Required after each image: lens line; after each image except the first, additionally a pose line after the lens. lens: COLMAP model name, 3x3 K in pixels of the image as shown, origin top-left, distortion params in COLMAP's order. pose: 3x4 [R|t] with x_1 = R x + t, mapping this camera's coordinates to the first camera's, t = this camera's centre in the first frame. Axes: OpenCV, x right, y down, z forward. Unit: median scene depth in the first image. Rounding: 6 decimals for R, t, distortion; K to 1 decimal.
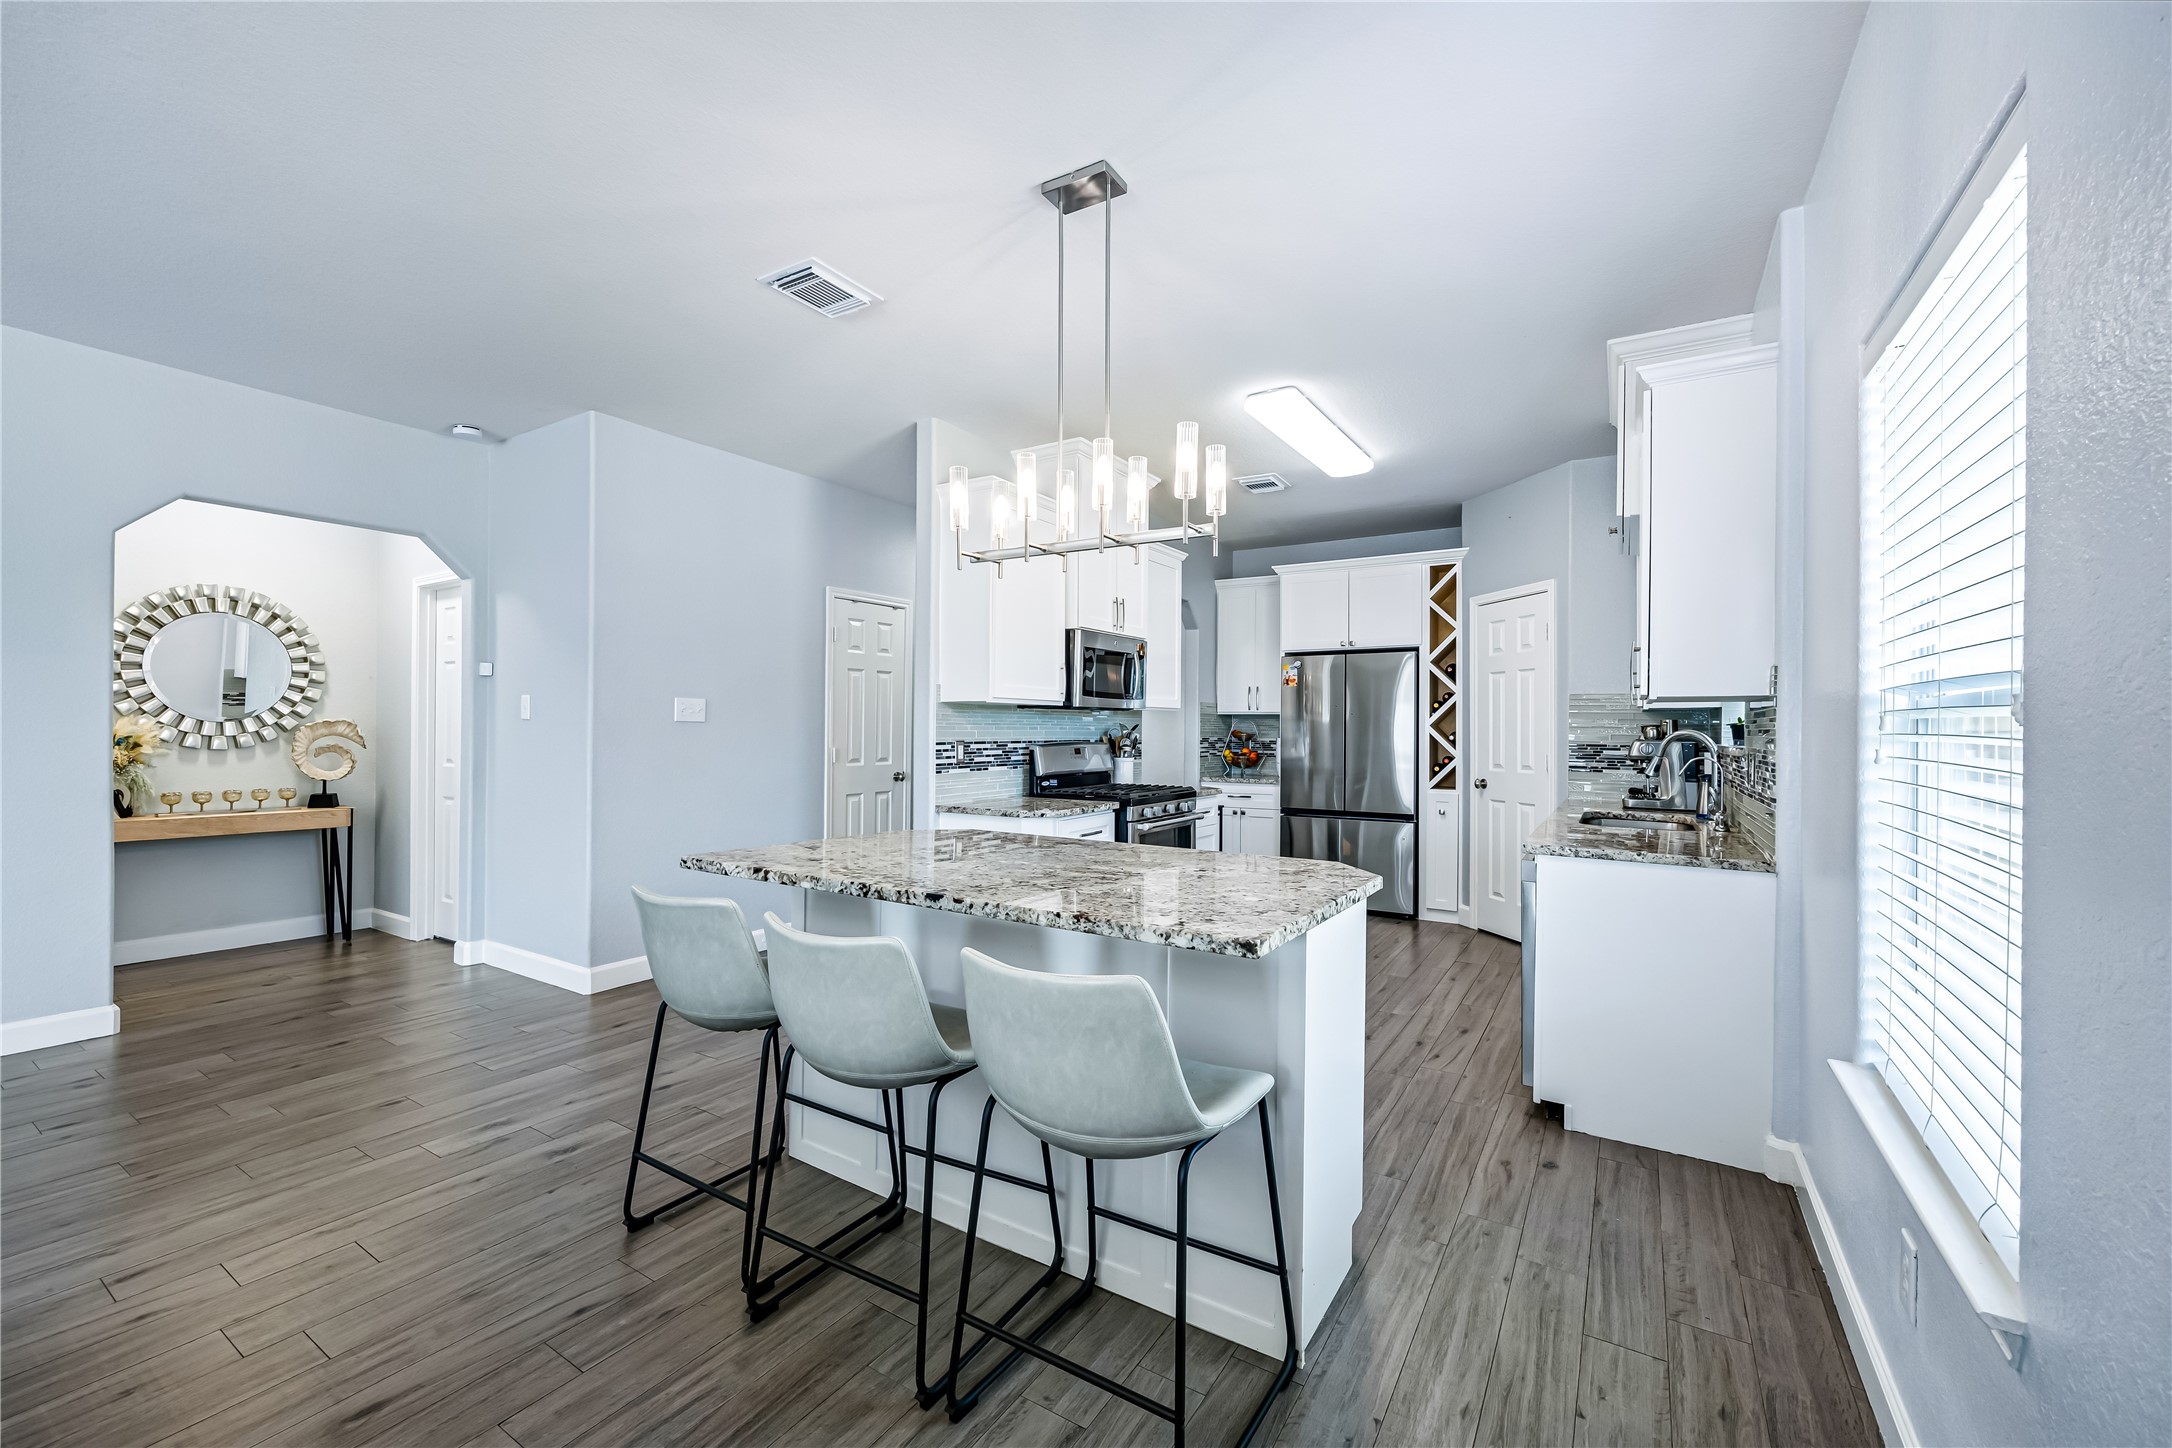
lens RADIAL K [[874.4, 0, 1079.8], [0, 874.4, 725.4], [0, 0, 1]] dist [-0.004172, 0.001153]
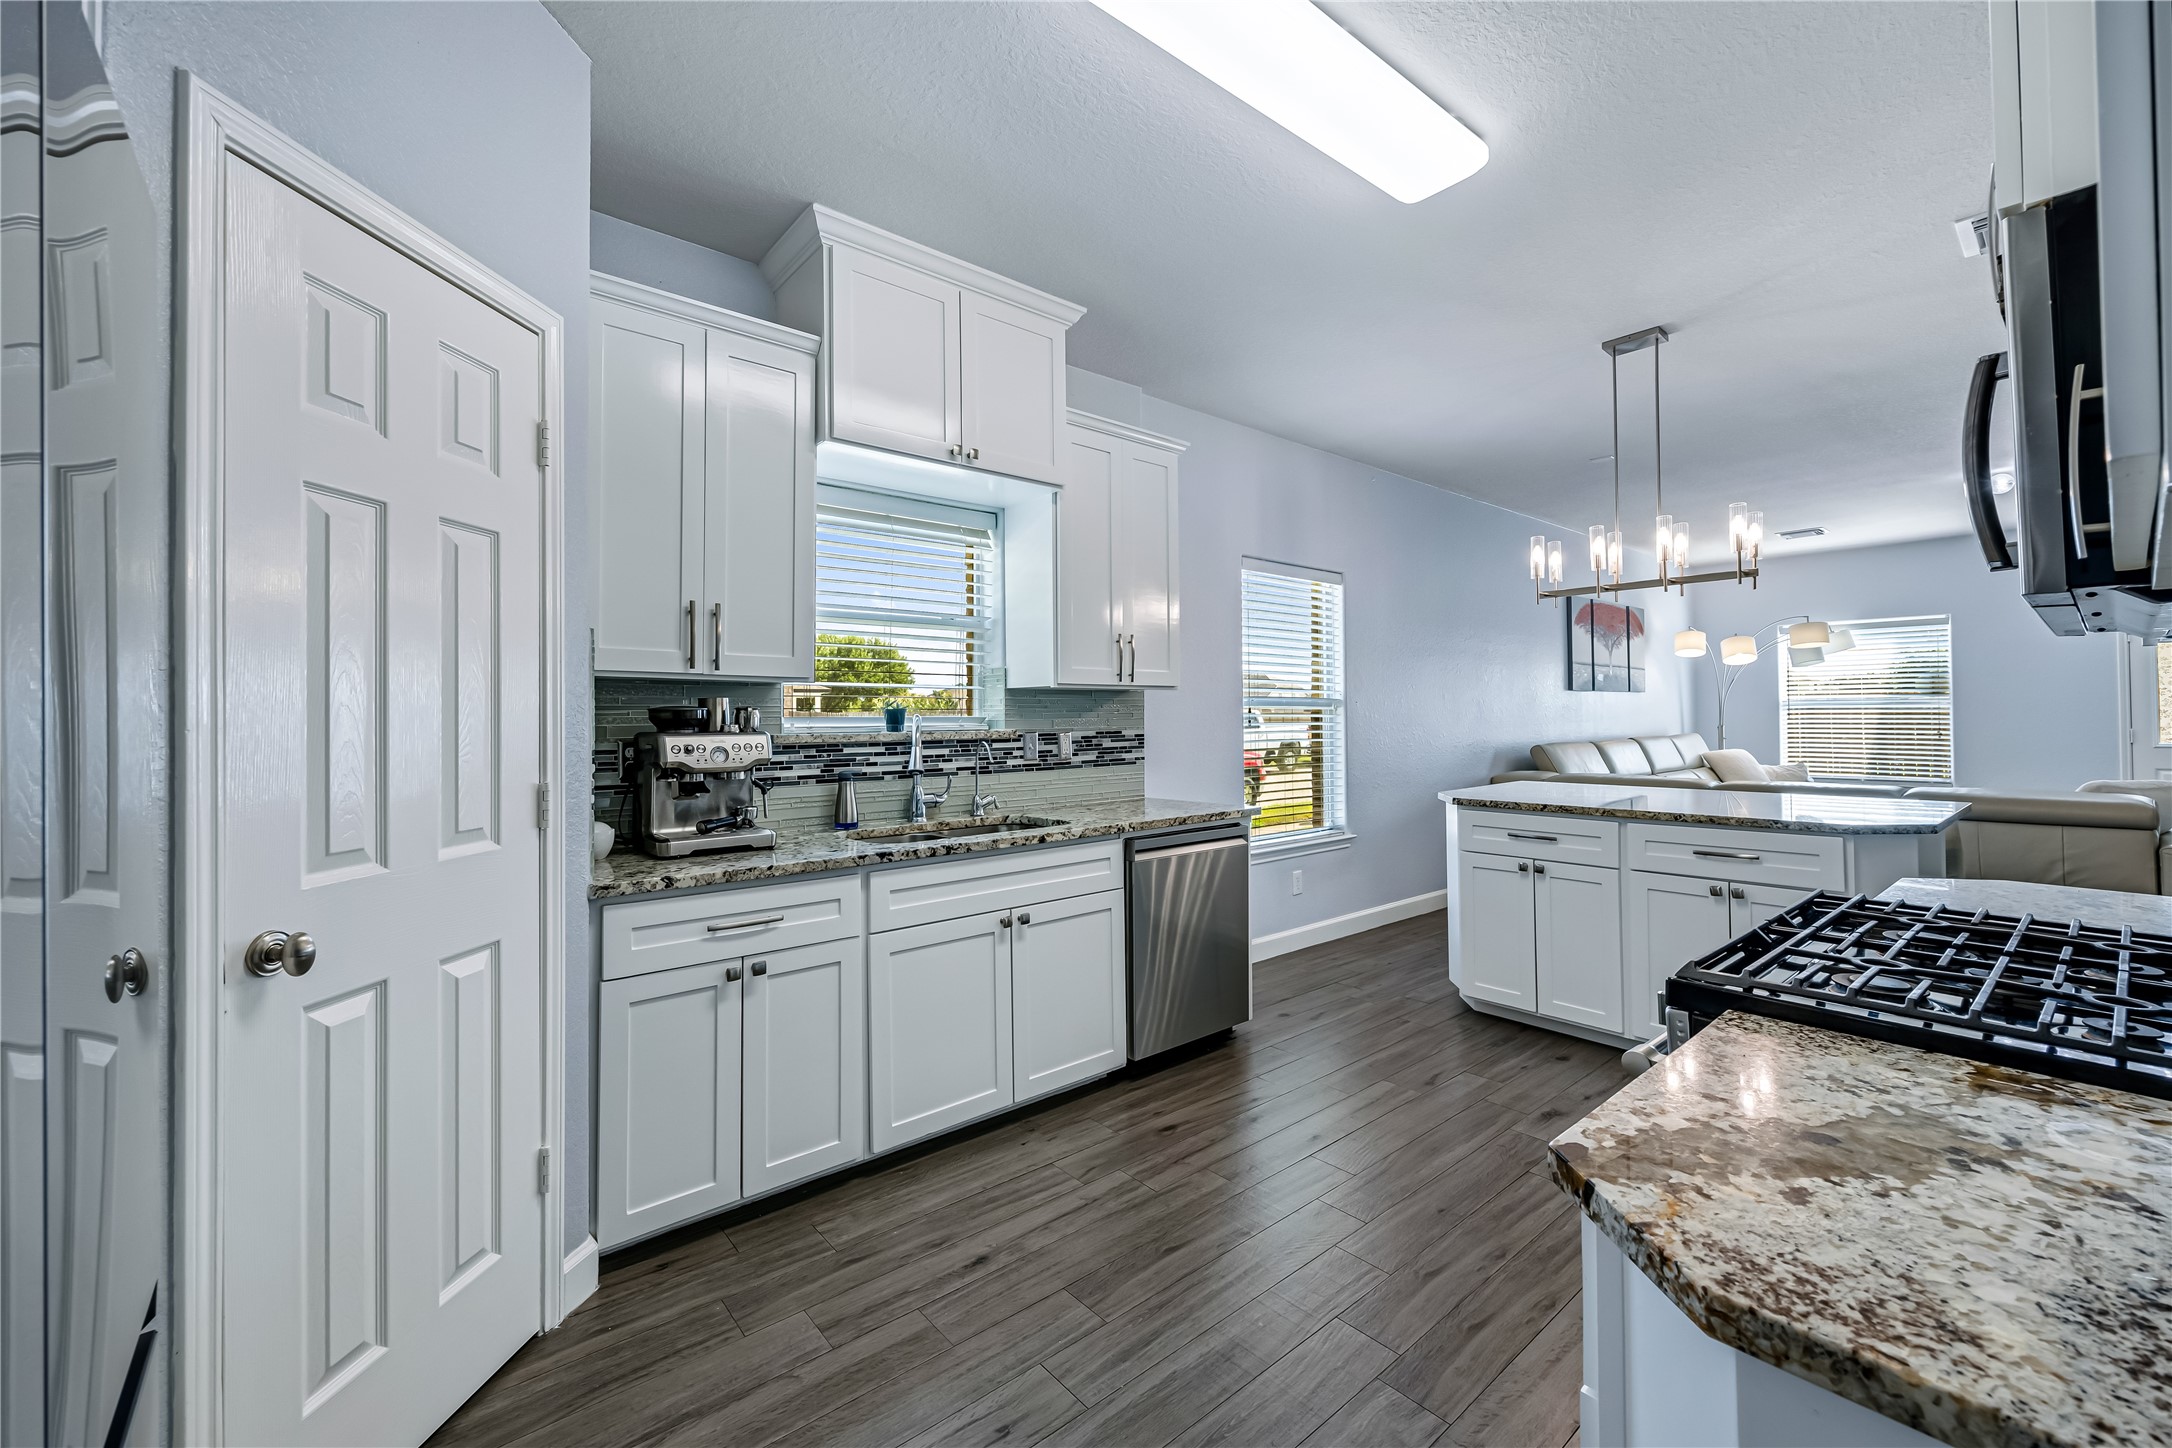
lens RADIAL K [[874.4, 0, 1092.2], [0, 874.4, 704.4], [0, 0, 1]] dist [-0.004172, 0.001153]
pose [[-0.953825, 0.004950, 0.300321, 0.215514], [0.000877, 0.999906, -0.013696, 0.005970], [-0.300361, -0.012800, -0.953740, 1.314821]]
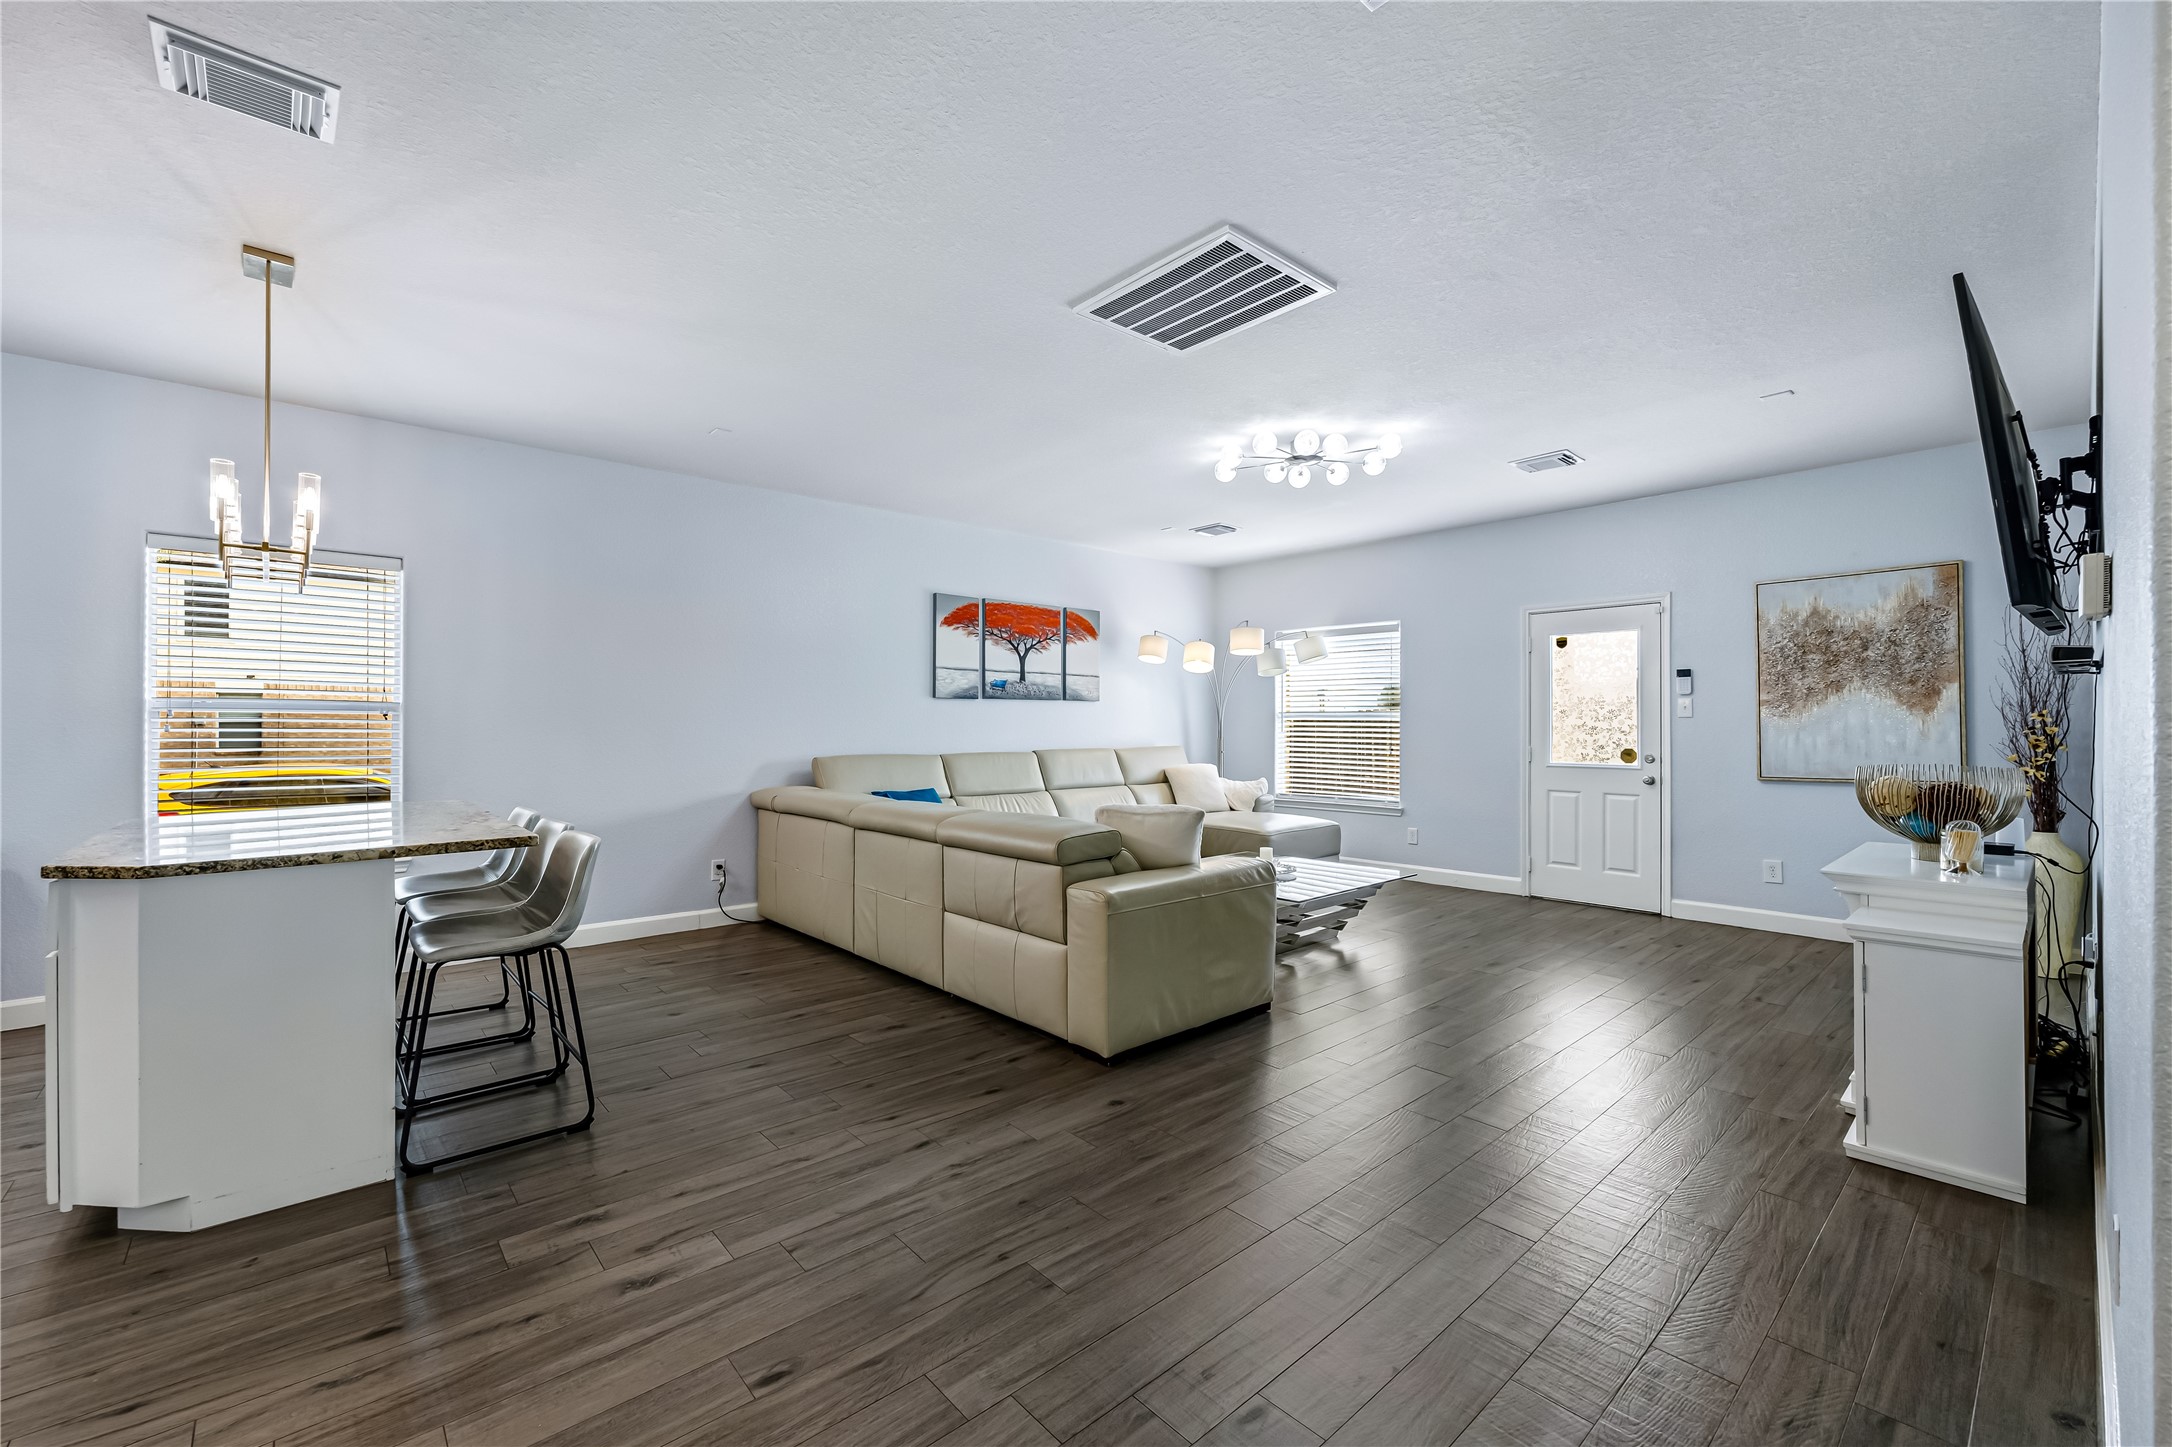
lens RADIAL K [[874.4, 0, 1069.7], [0, 874.4, 732.8], [0, 0, 1]] dist [-0.004172, 0.001153]
pose [[-0.960337, -0.013540, 0.278512, -0.684780], [-0.010319, 0.999862, 0.013027, -0.002374], [-0.278650, 0.009636, -0.960344, 0.905127]]
